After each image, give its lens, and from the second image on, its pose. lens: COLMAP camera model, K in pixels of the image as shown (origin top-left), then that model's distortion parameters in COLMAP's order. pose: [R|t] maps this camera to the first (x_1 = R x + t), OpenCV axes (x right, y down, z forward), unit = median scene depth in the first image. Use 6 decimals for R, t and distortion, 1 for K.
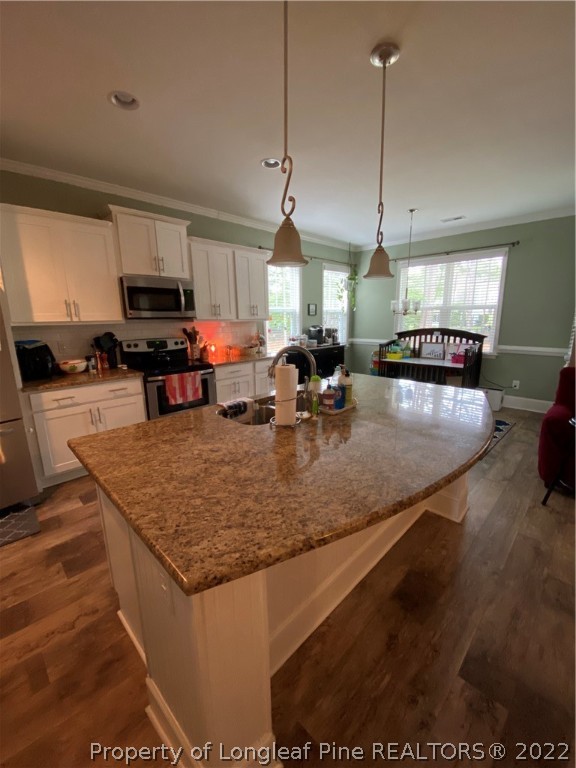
lens RADIAL K [[312.1, 0, 287.4], [0, 312.1, 380.2], [0, 0, 1]] dist [-0.008597, -0.005764]
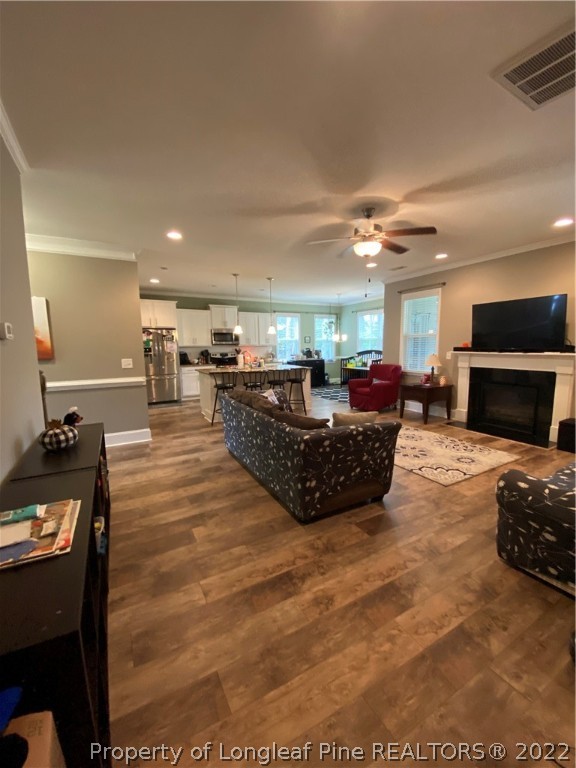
lens RADIAL K [[312.1, 0, 287.2], [0, 312.1, 384.8], [0, 0, 1]] dist [-0.008597, -0.005764]
pose [[0.956553, 0.035854, -0.289346, 0.753898], [-0.054733, 0.996849, -0.057420, 0.226084], [0.286375, 0.070762, 0.955501, -1.152622]]
